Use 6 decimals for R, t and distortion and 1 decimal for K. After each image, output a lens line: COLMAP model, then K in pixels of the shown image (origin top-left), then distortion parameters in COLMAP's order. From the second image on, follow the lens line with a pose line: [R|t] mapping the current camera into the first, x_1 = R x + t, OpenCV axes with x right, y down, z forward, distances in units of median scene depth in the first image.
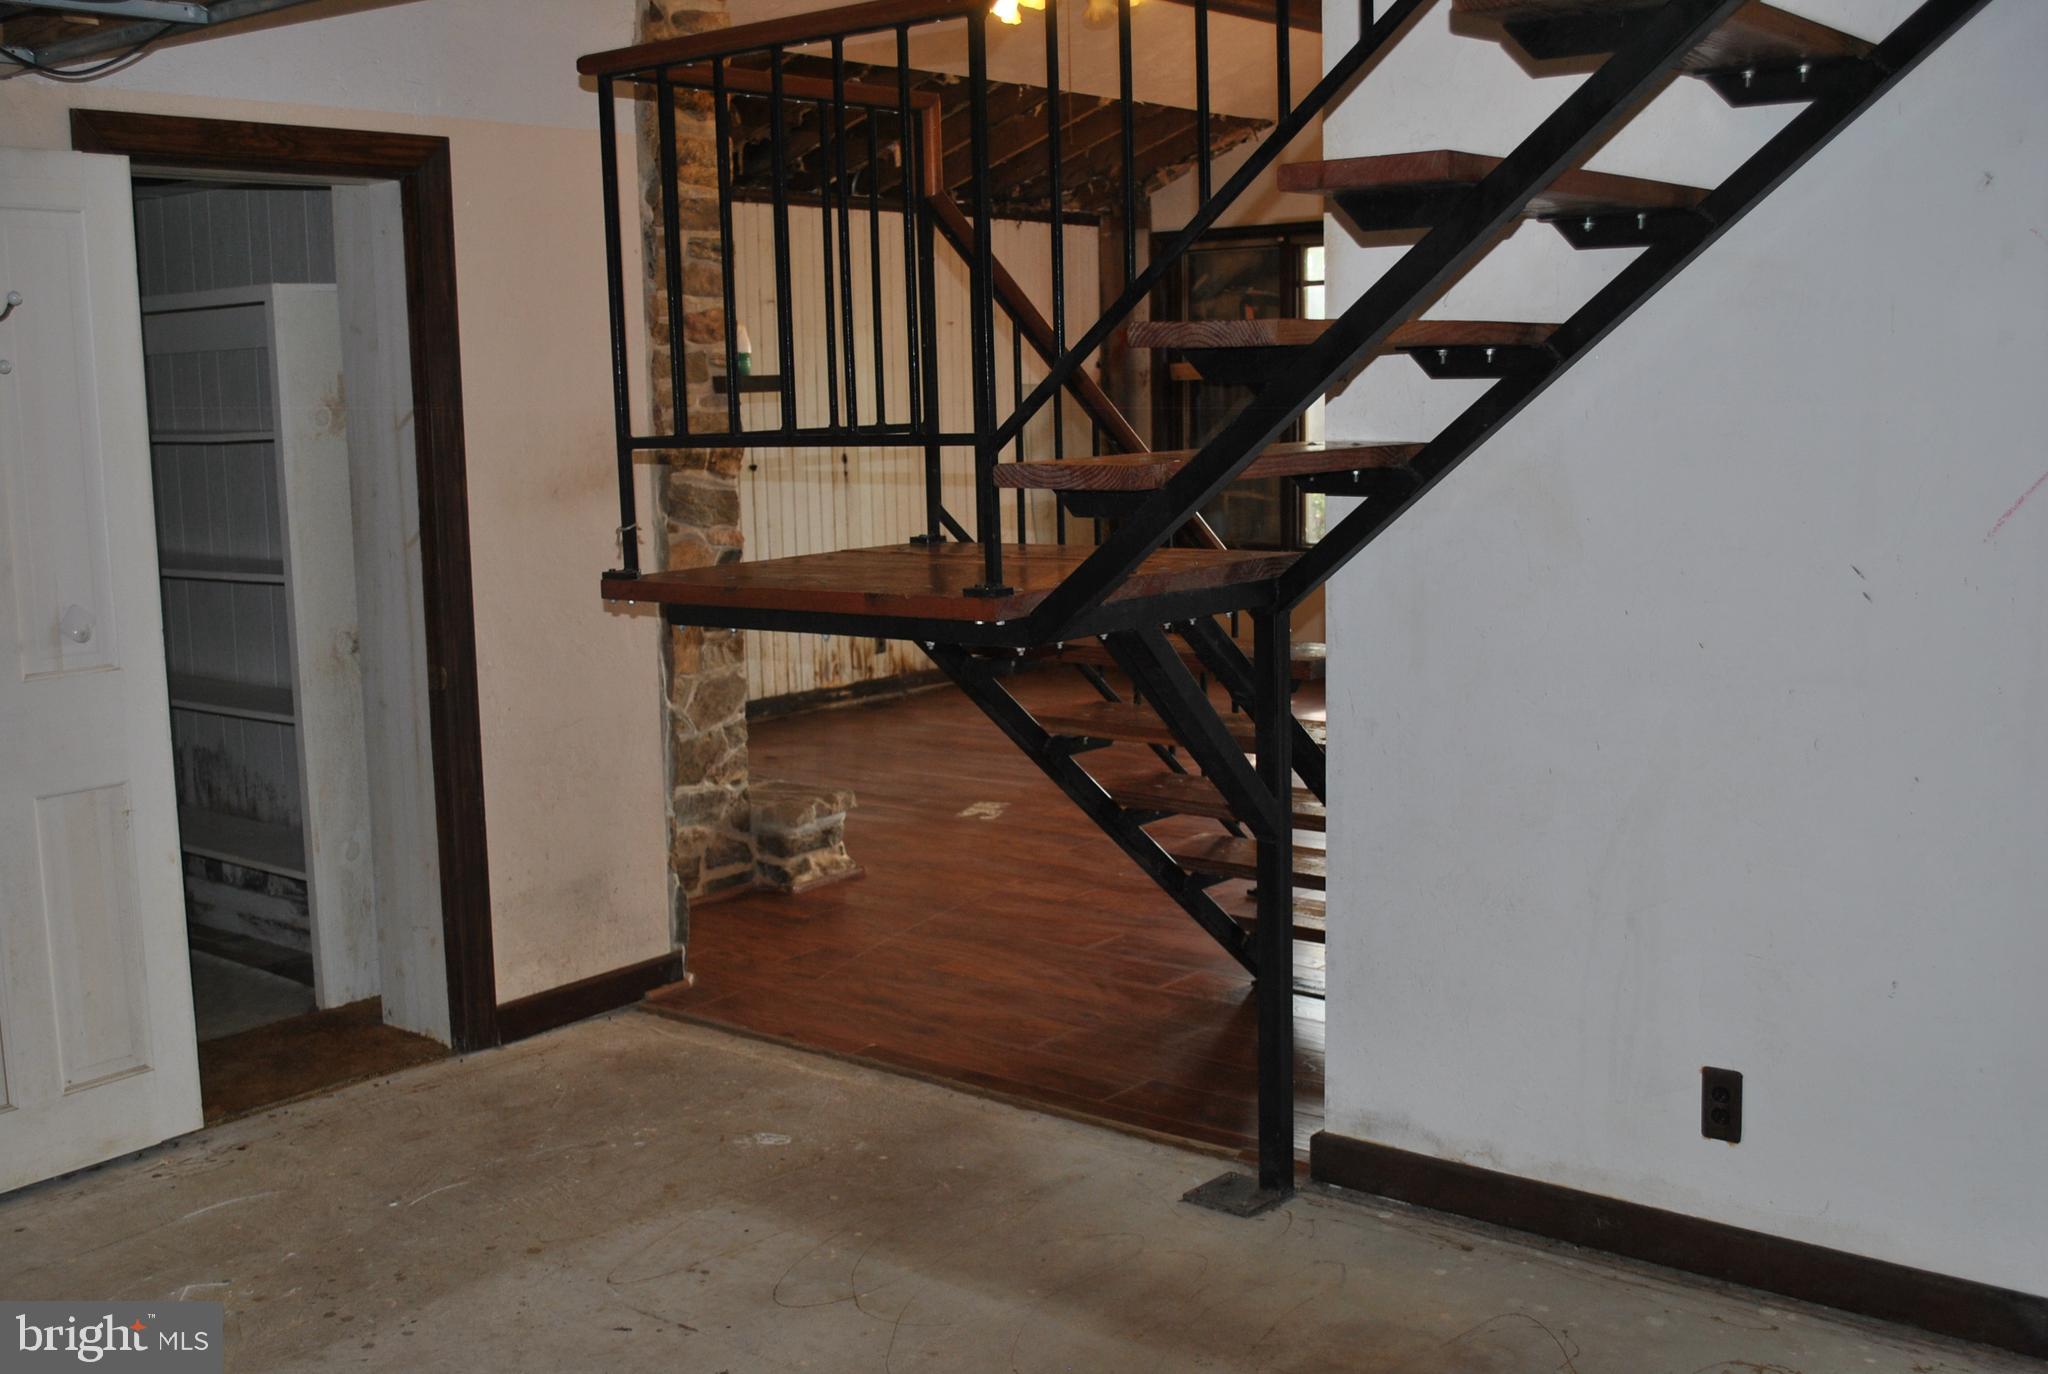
lens RADIAL K [[2145.2, 0, 1022.9], [0, 2145.2, 685.7], [0, 0, 1]] dist [-0.068355, 0.000000]
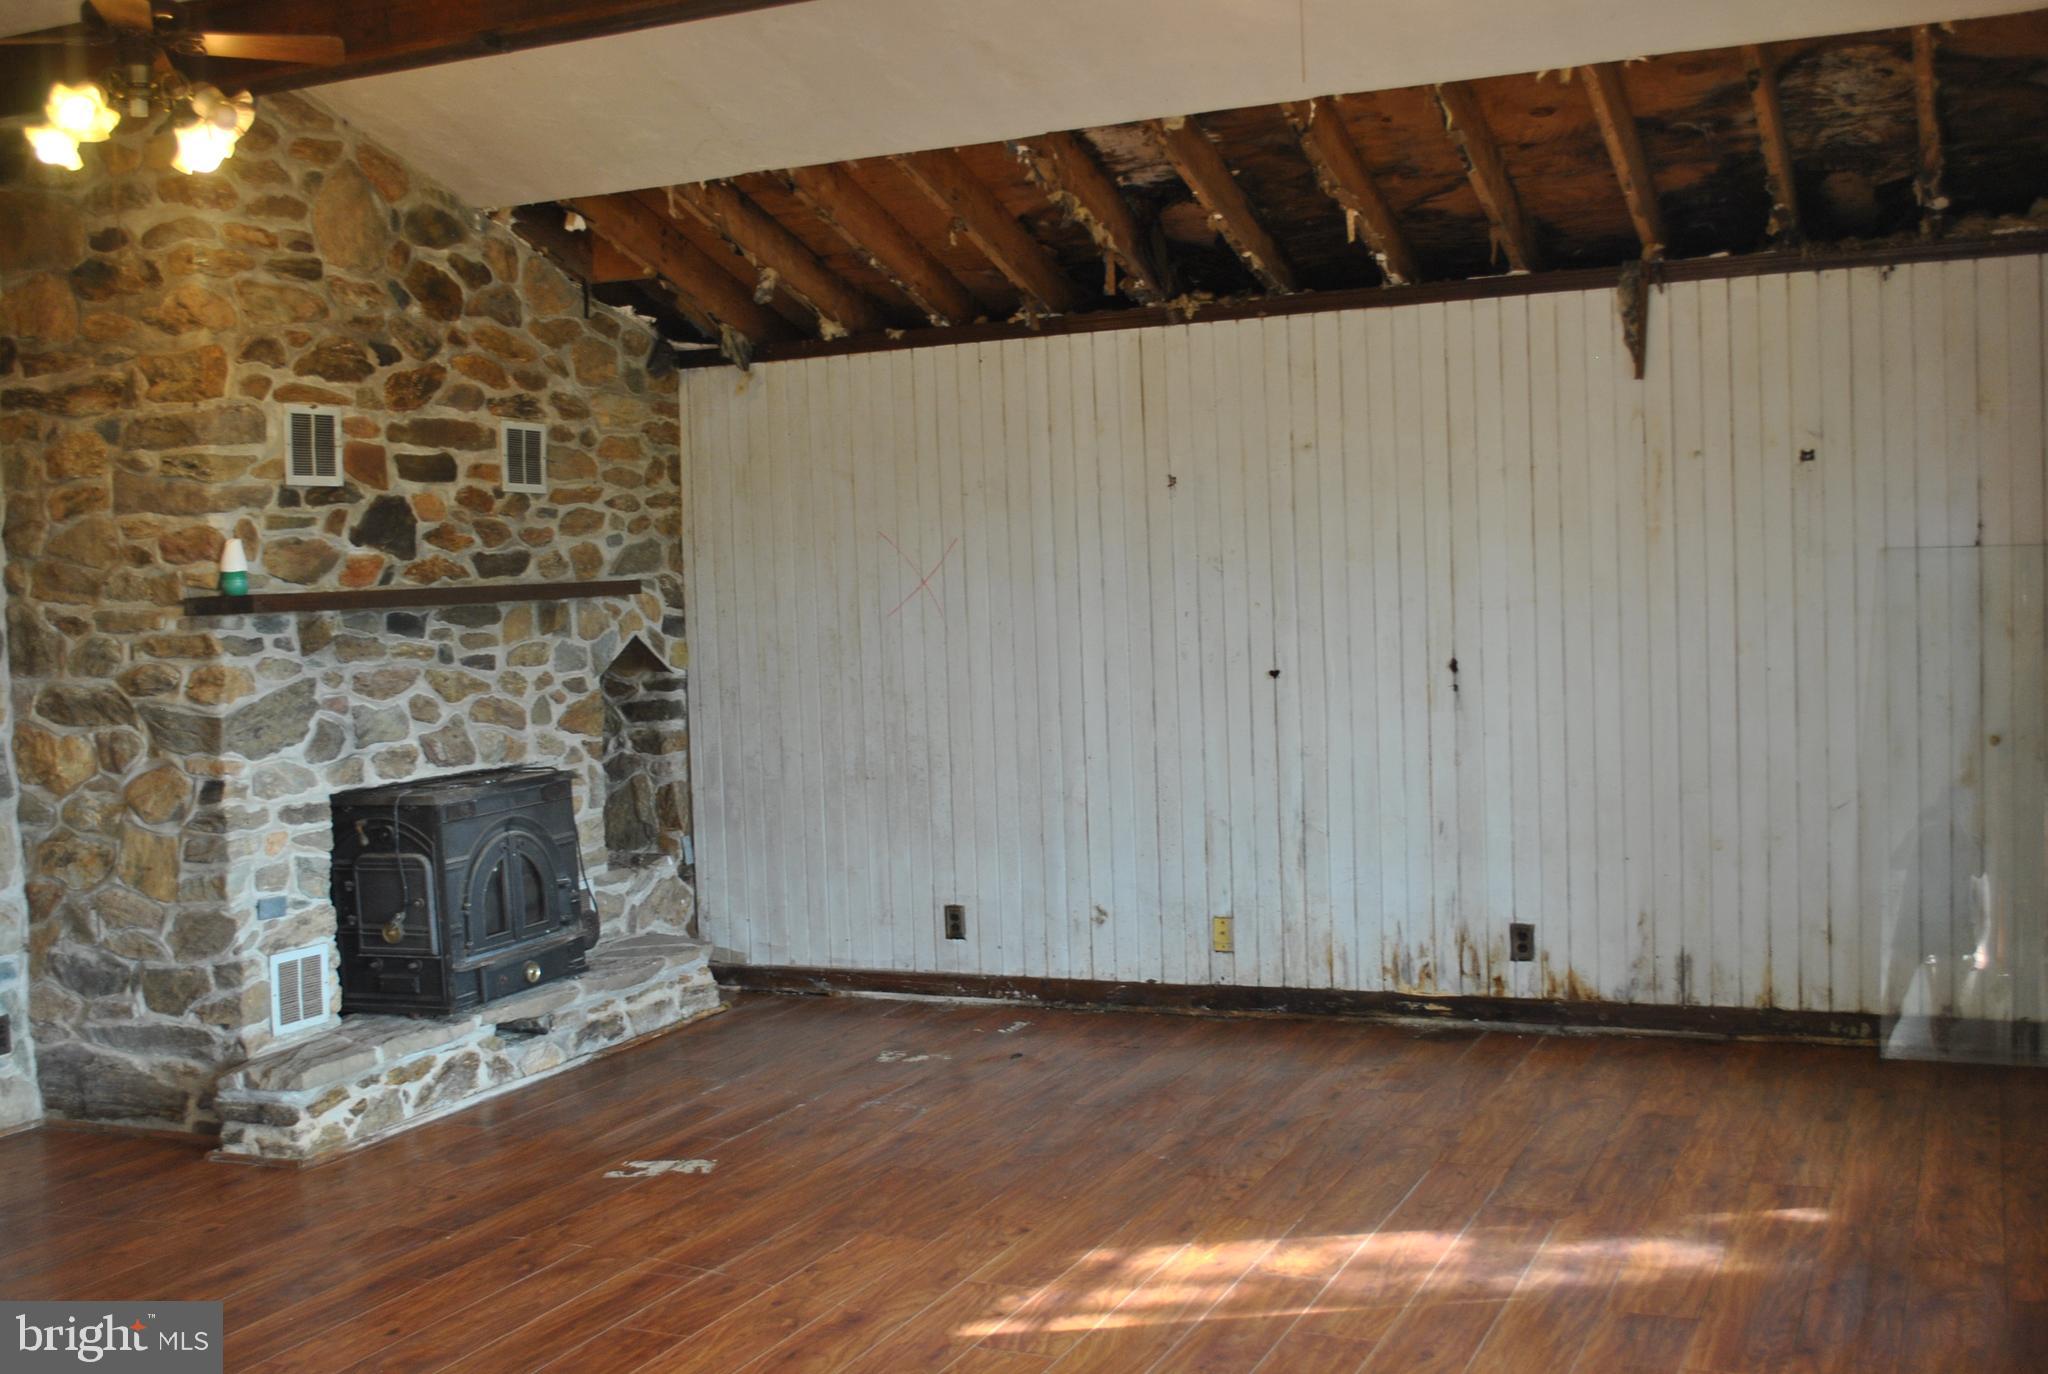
lens RADIAL K [[2145.2, 0, 1018.6], [0, 2145.2, 685.7], [0, 0, 1]] dist [-0.068355, 0.000000]
pose [[0.247014, 0.064012, -0.966895, 0.529892], [-0.101936, 0.993996, 0.039764, -0.110844], [0.963635, 0.088740, 0.252056, 0.686909]]
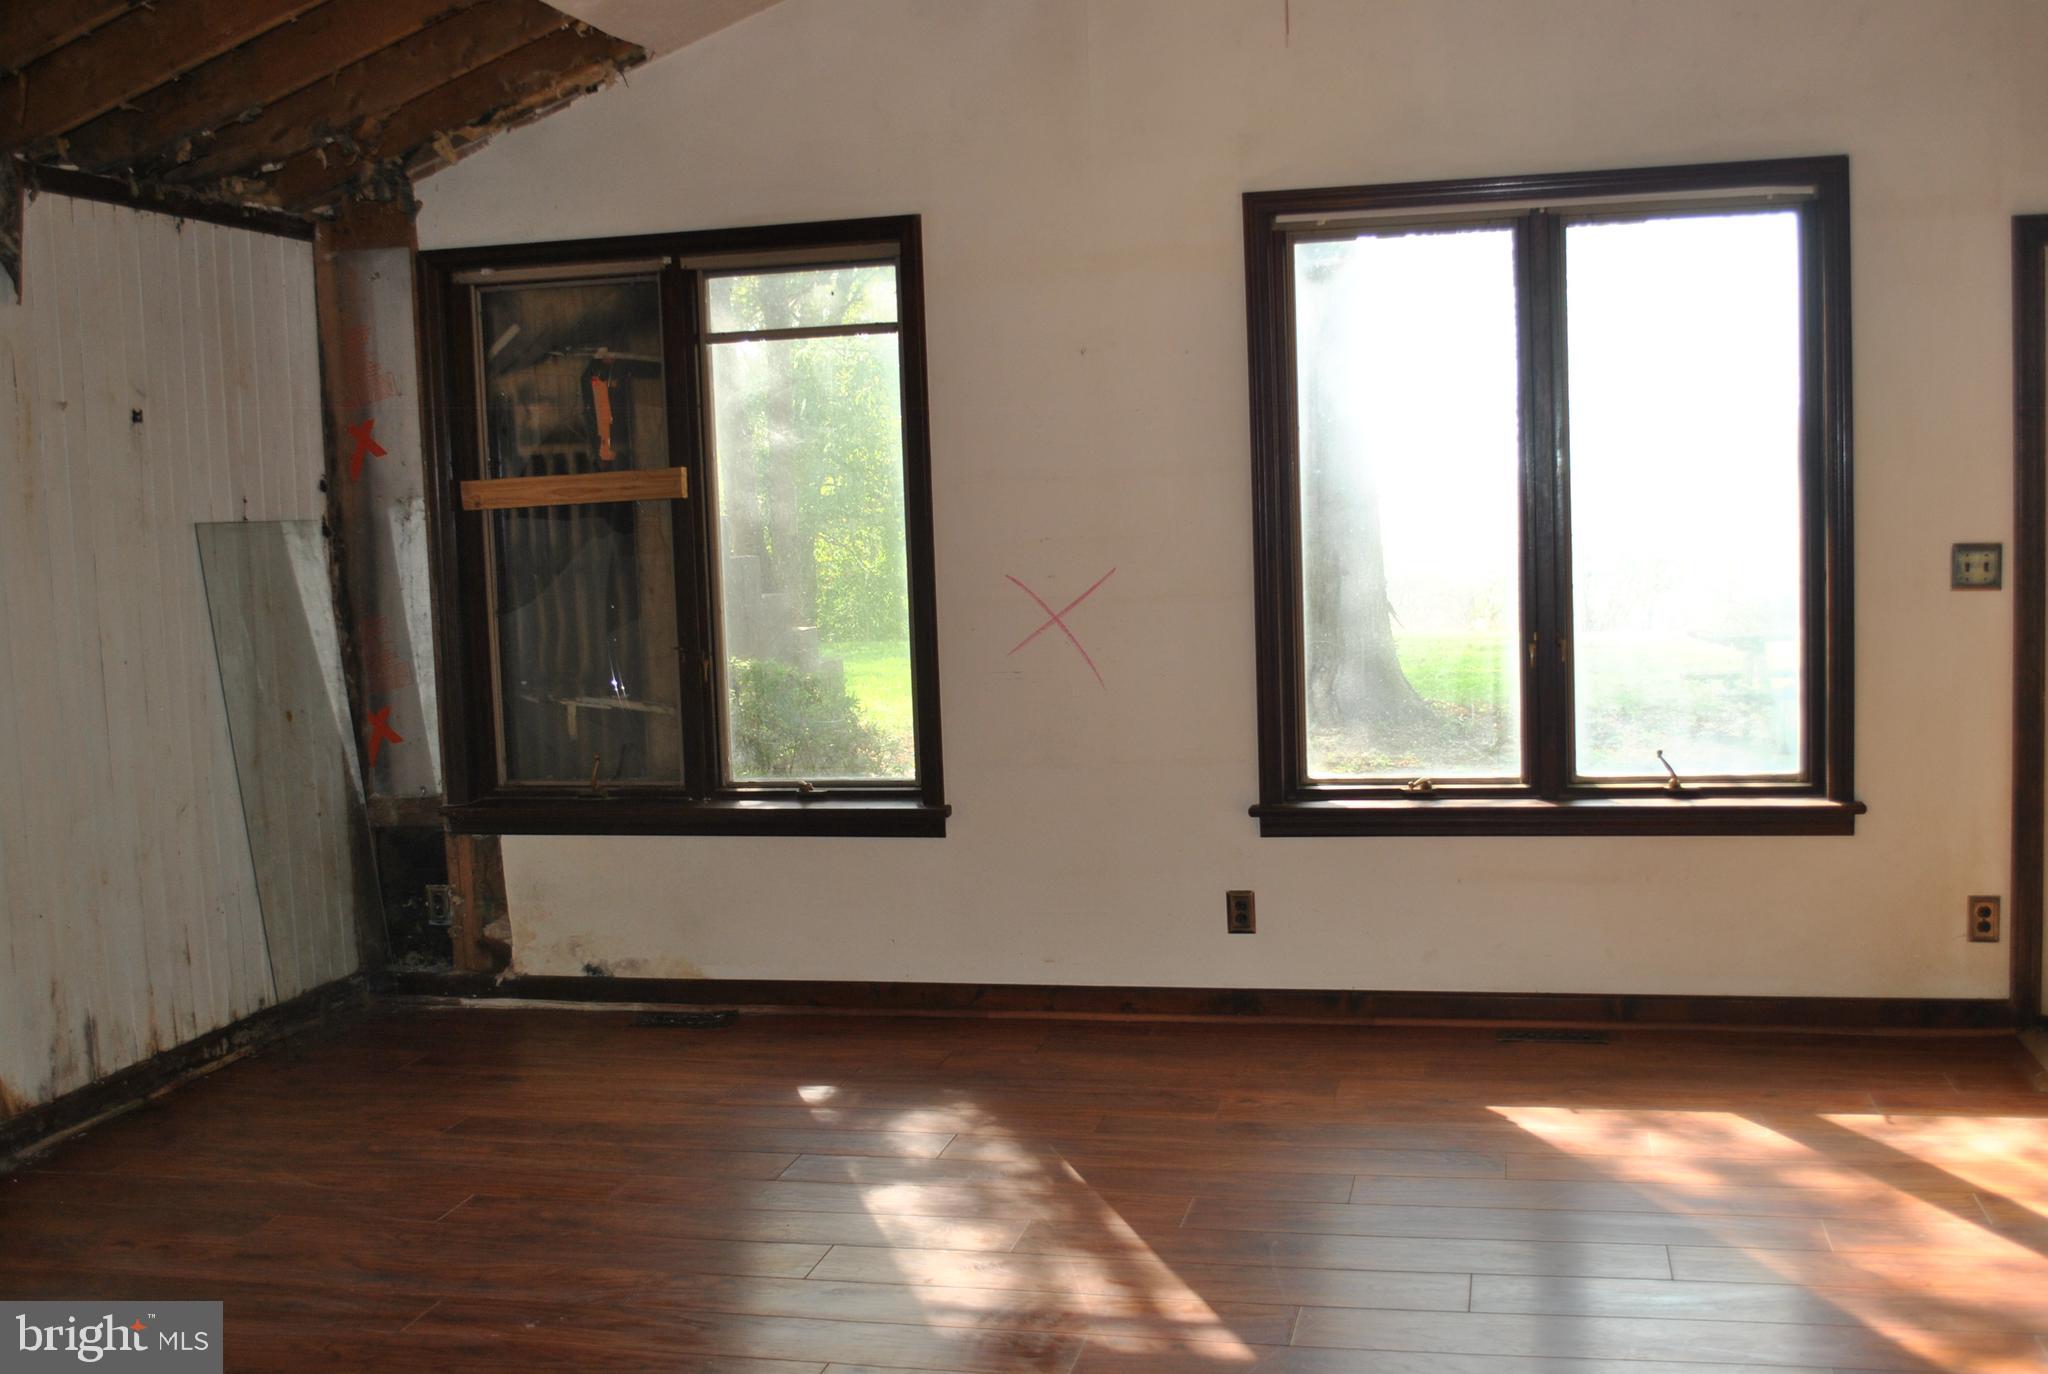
lens RADIAL K [[2145.2, 0, 1017.7], [0, 2145.2, 692.7], [0, 0, 1]] dist [-0.068355, 0.000000]
pose [[0.900251, -0.052456, 0.432199, -0.051392], [0.077577, 0.996156, -0.040687, -0.066341], [-0.428404, 0.070158, 0.900860, 0.478305]]
